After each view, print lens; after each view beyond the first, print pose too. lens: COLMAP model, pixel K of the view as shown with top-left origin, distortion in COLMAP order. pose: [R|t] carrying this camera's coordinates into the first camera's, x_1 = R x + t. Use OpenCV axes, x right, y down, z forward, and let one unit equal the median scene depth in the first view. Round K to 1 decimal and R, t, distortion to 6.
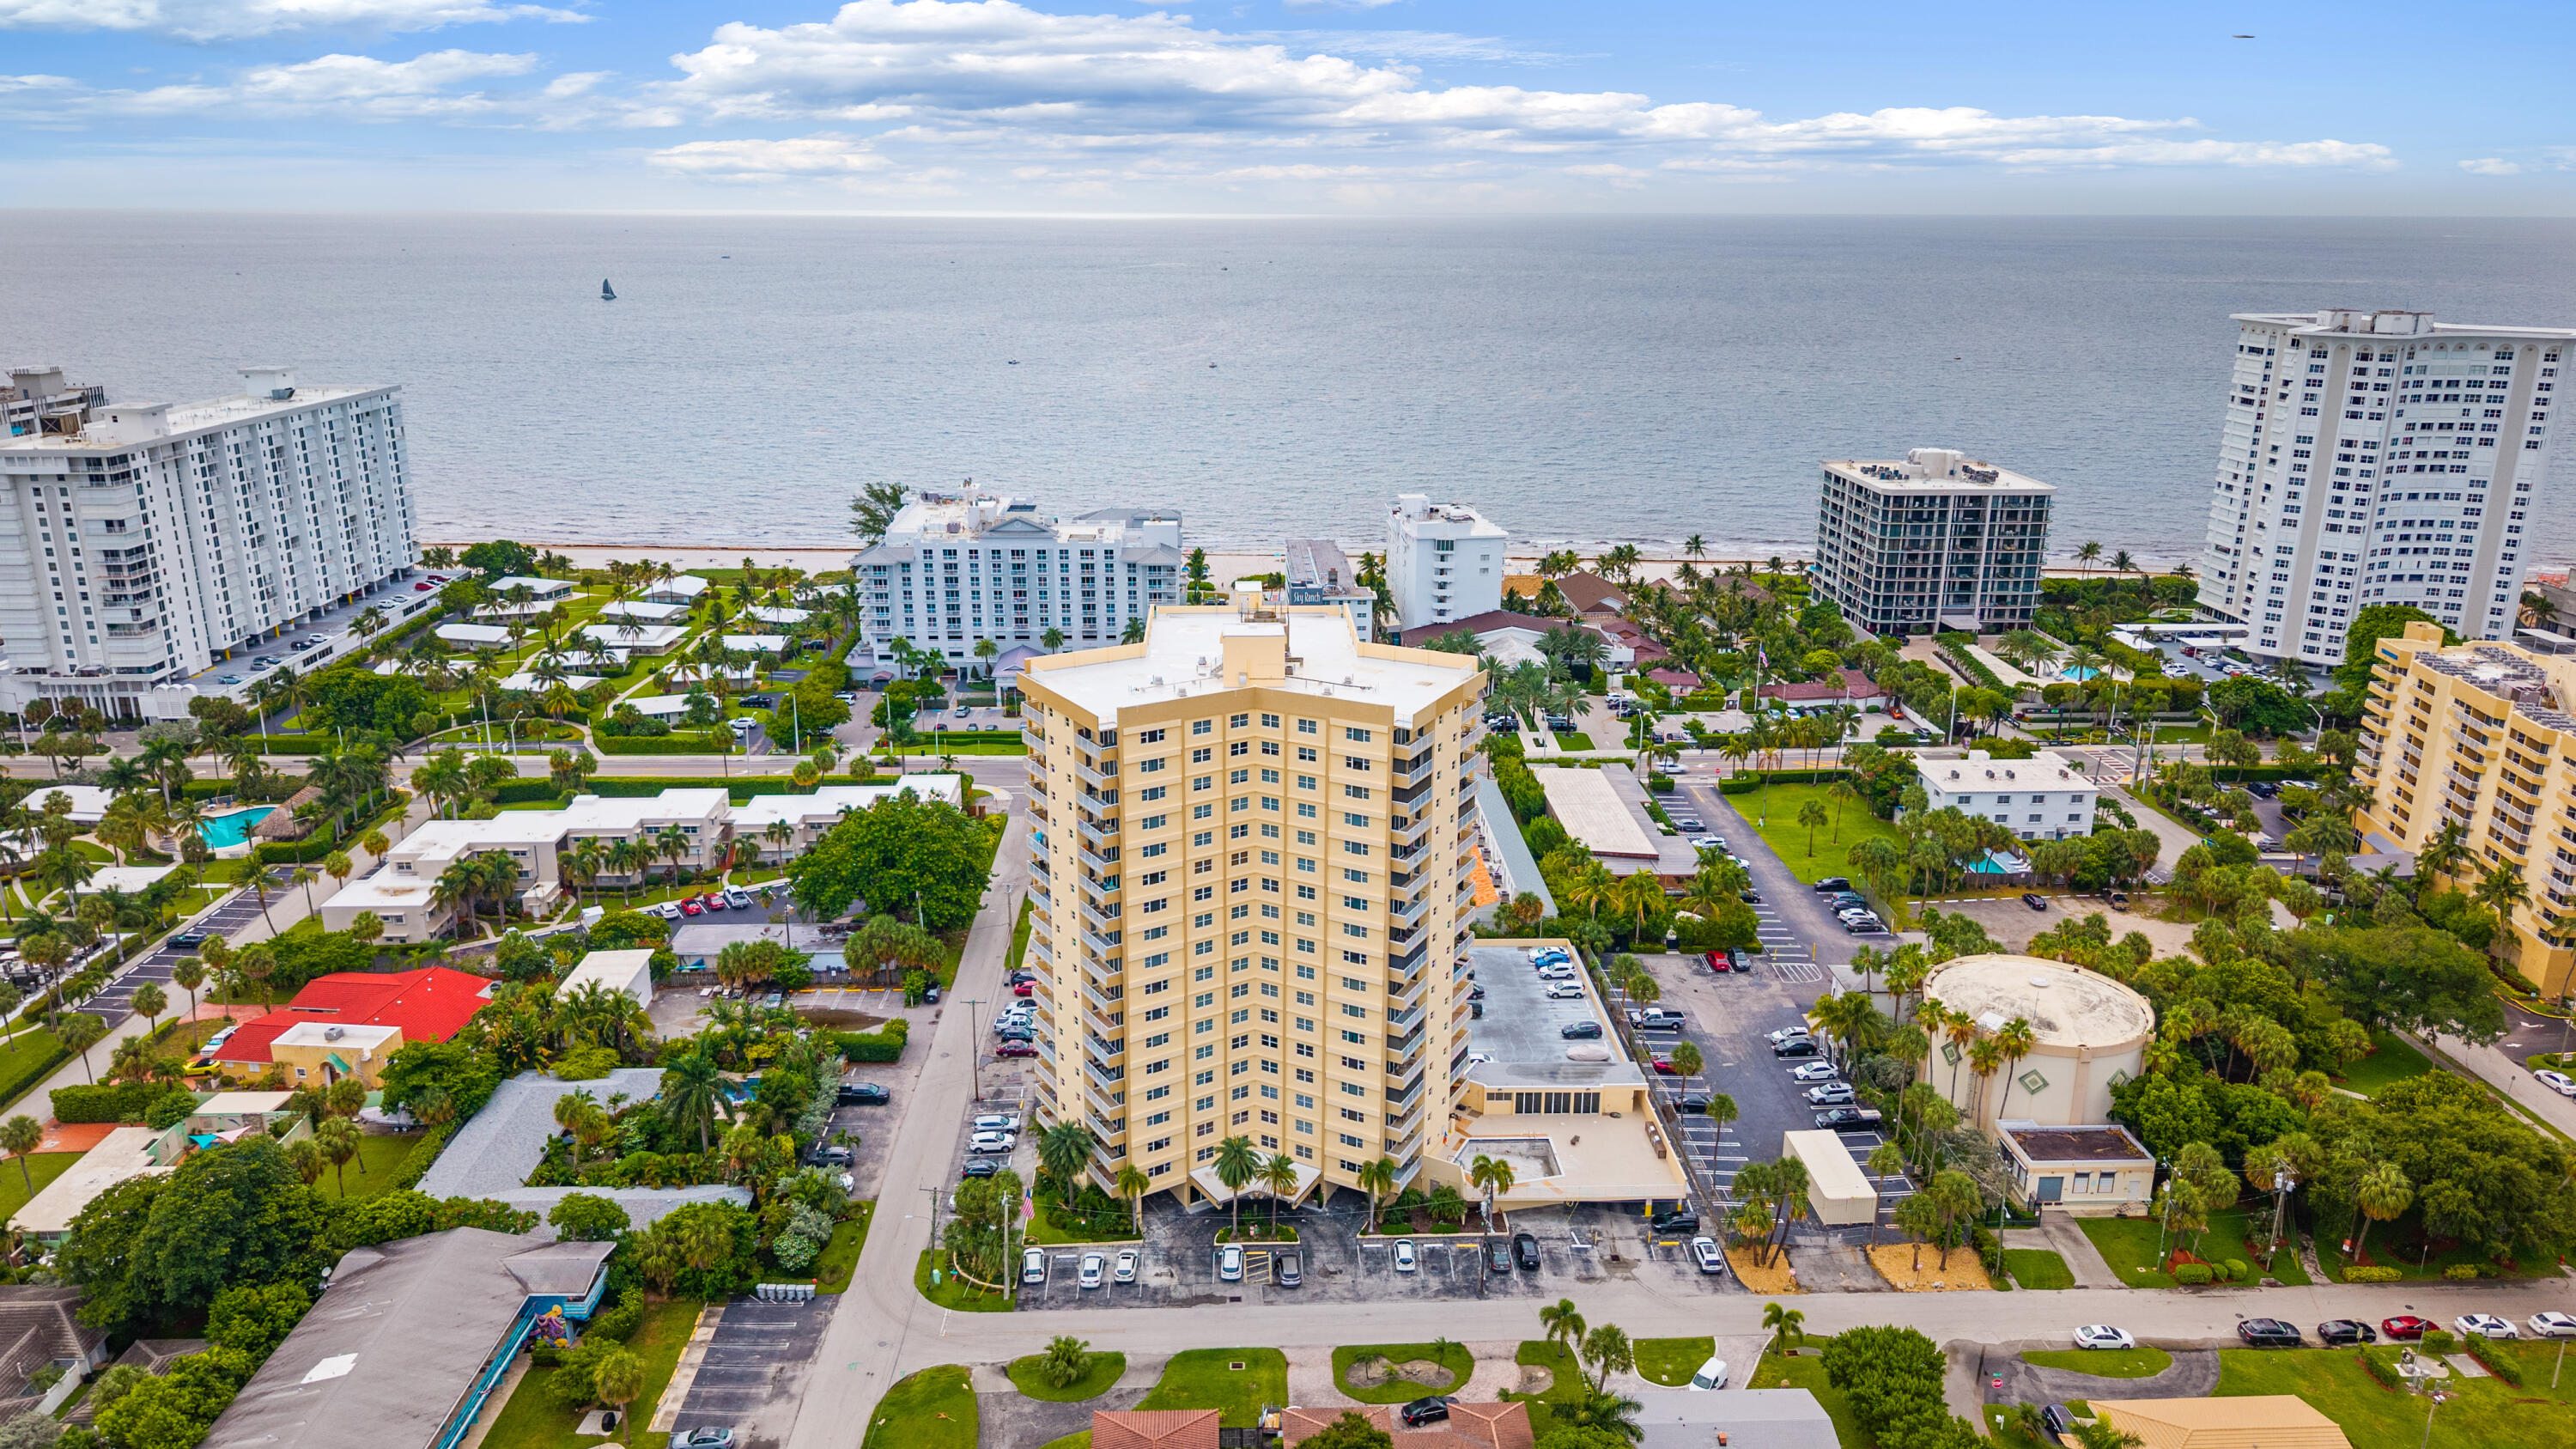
lens RADIAL K [[1730.3, 0, 1293.9], [0, 1730.3, 723.2], [0, 0, 1]] dist [0.059644, -0.062568]
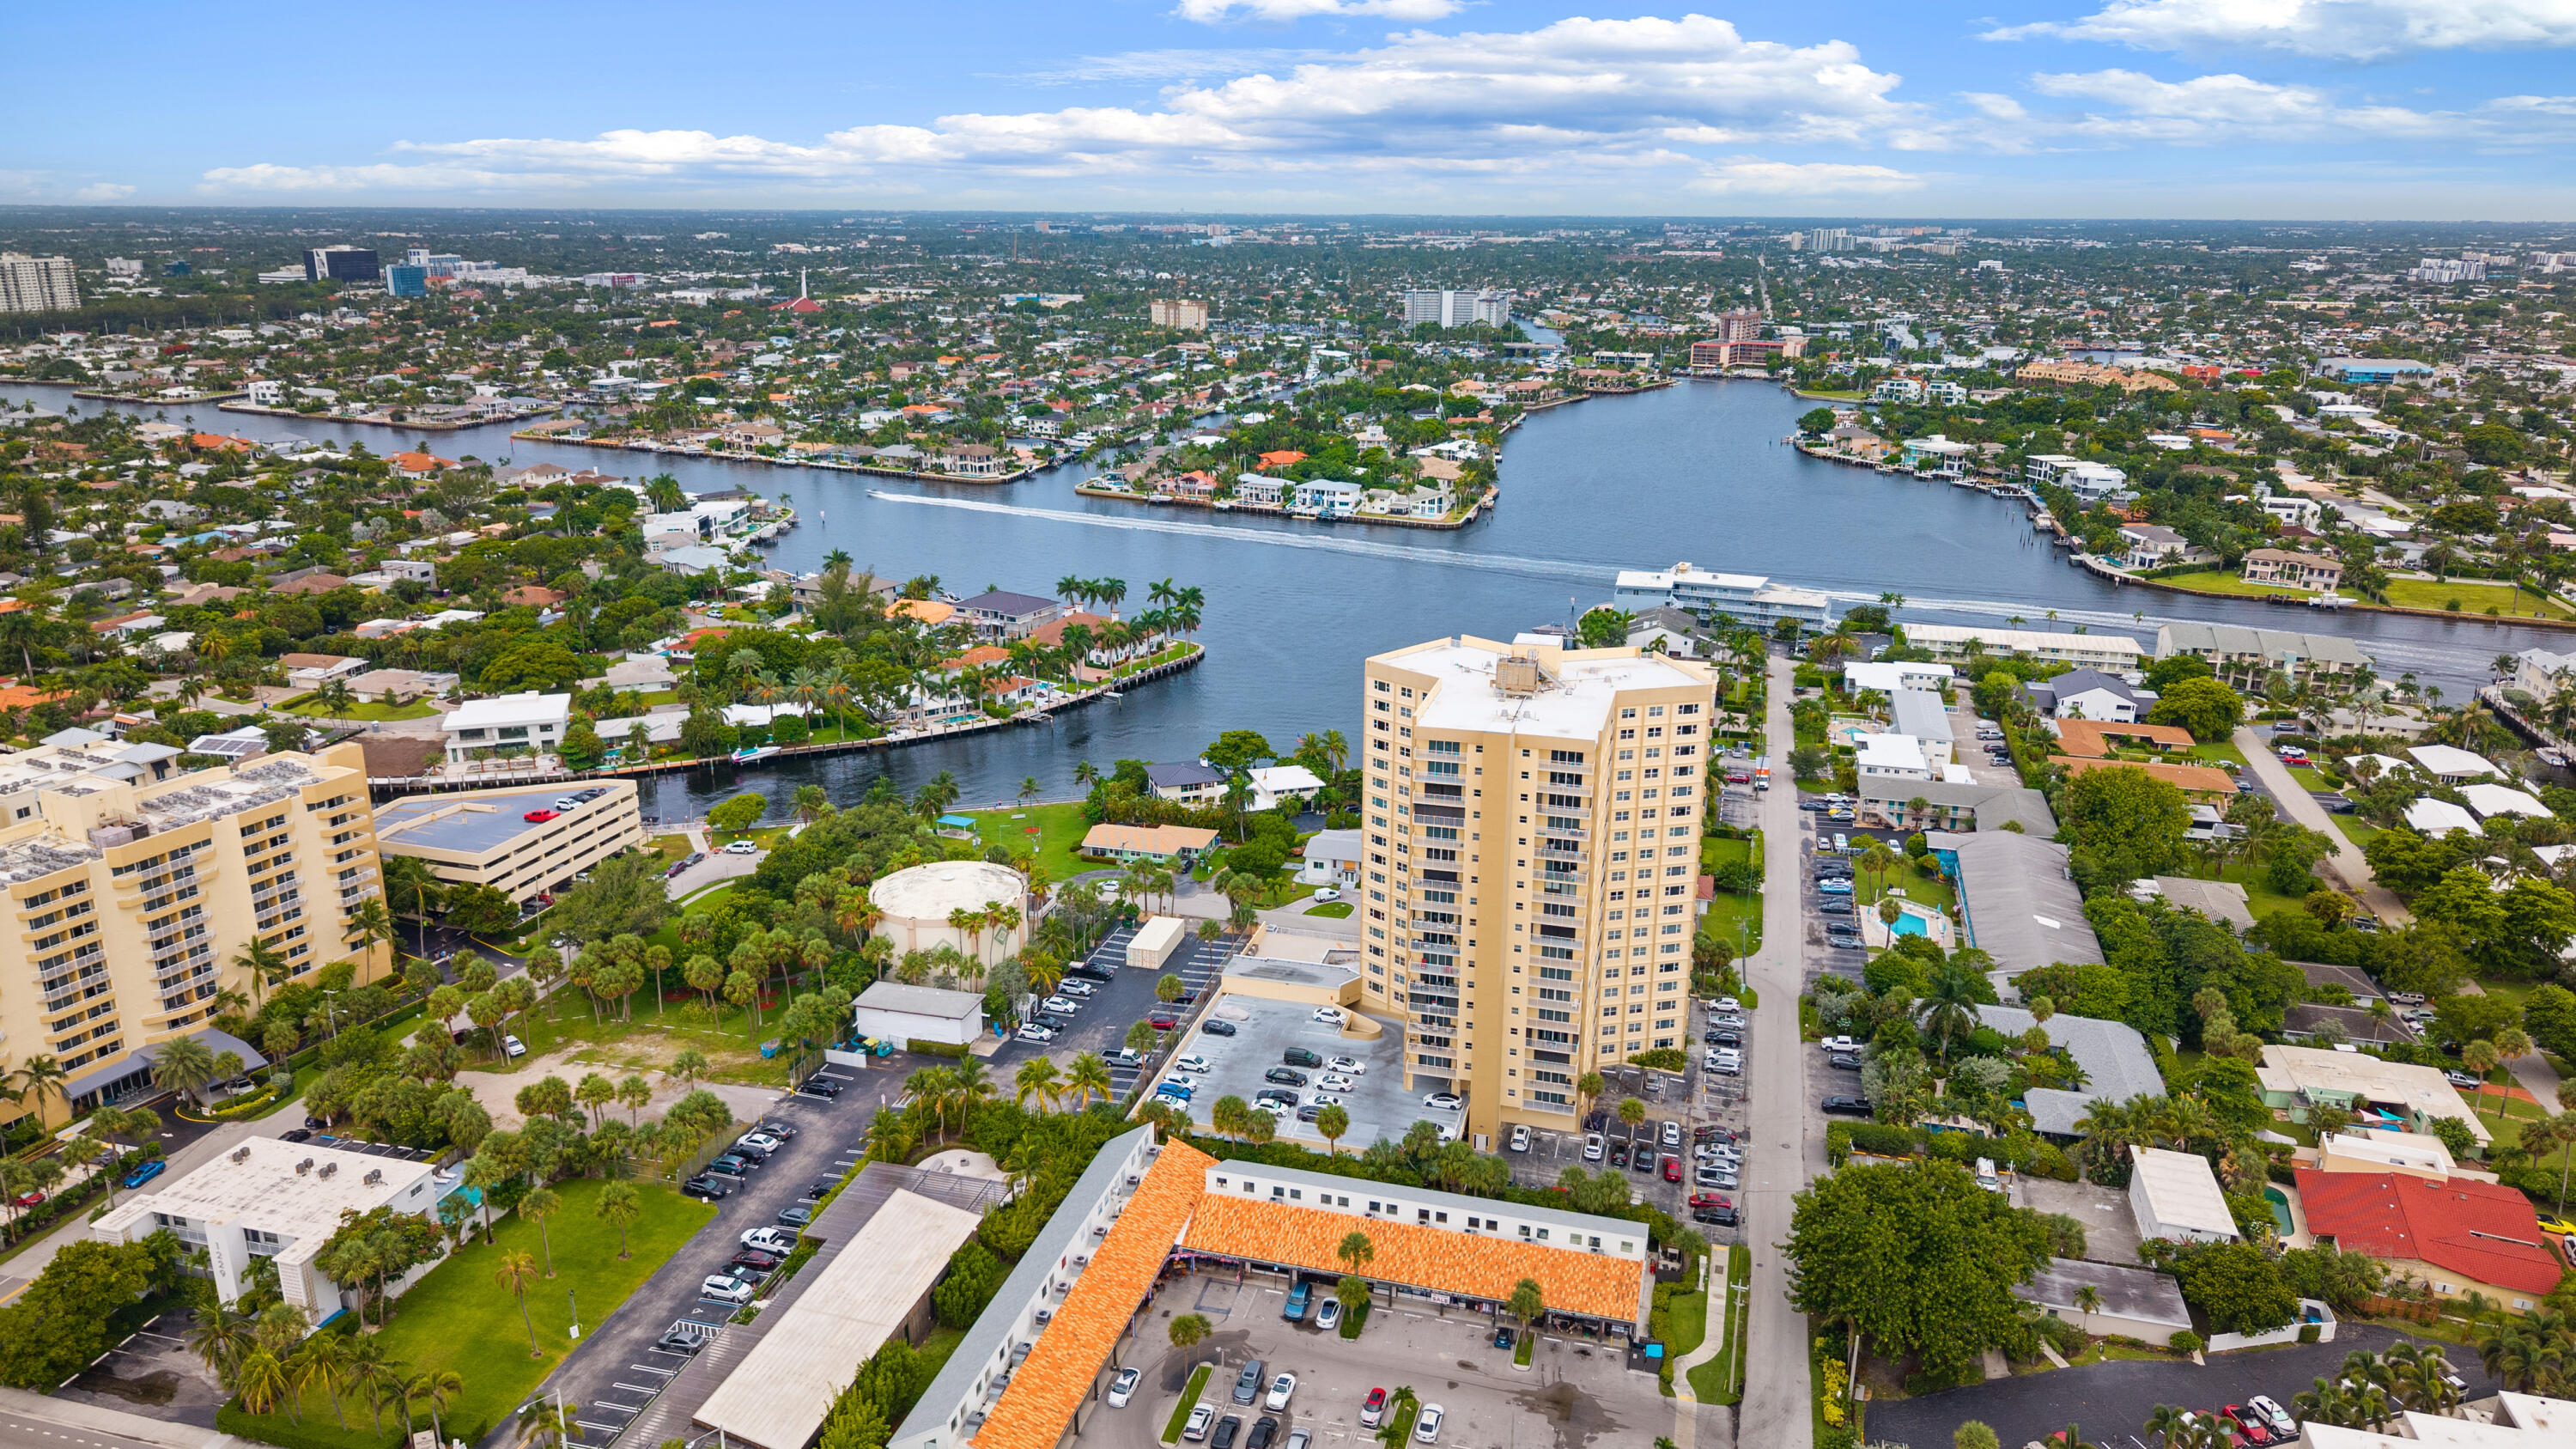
lens RADIAL K [[1692.3, 0, 1272.4], [0, 1692.3, 732.5], [0, 0, 1]] dist [0.083965, -0.115079]
pose [[-0.950314, -0.097352, 0.295678, -0.111580], [0.082126, 0.837780, 0.539795, -0.352174], [-0.300263, 0.537258, -0.788160, 1.037737]]
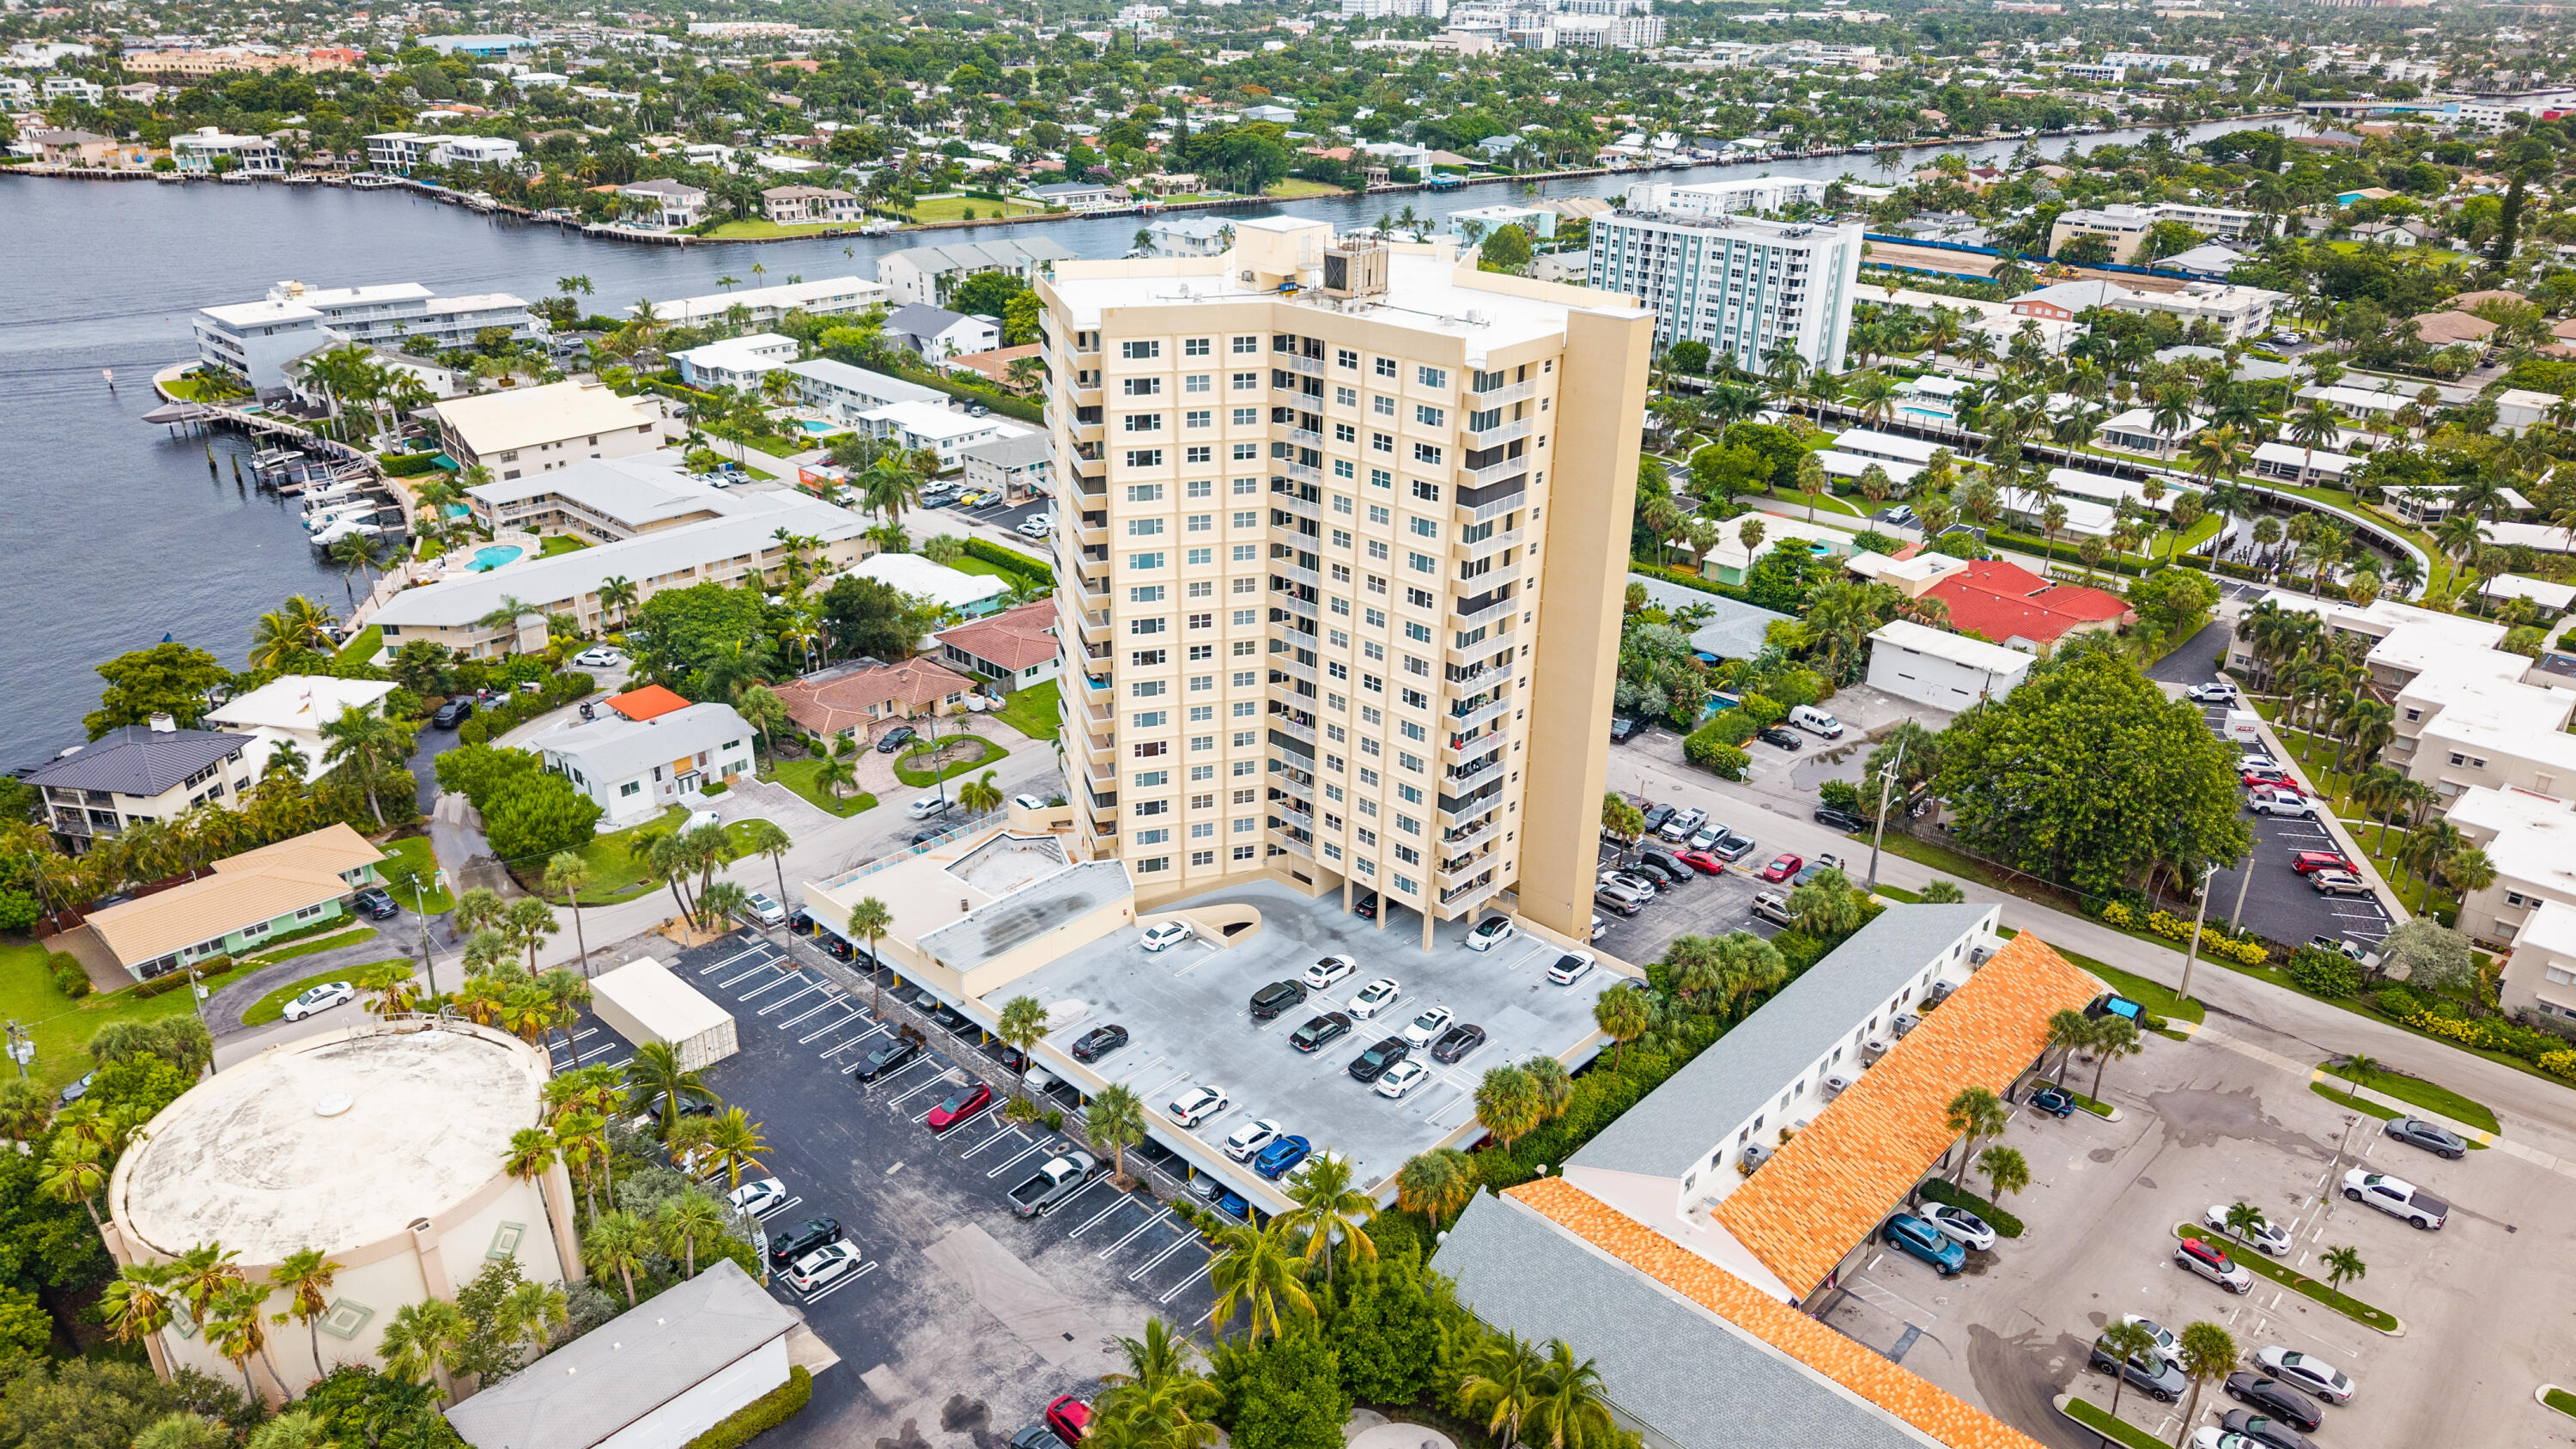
lens RADIAL K [[1730.0, 0, 1277.2], [0, 1730.0, 720.6], [0, 0, 1]] dist [0.037749, -0.050141]
pose [[-0.718670, 0.271709, -0.640069, 0.287591], [-0.213825, 0.789541, 0.575242, -0.170901], [0.661659, 0.550272, -0.509321, 0.755830]]
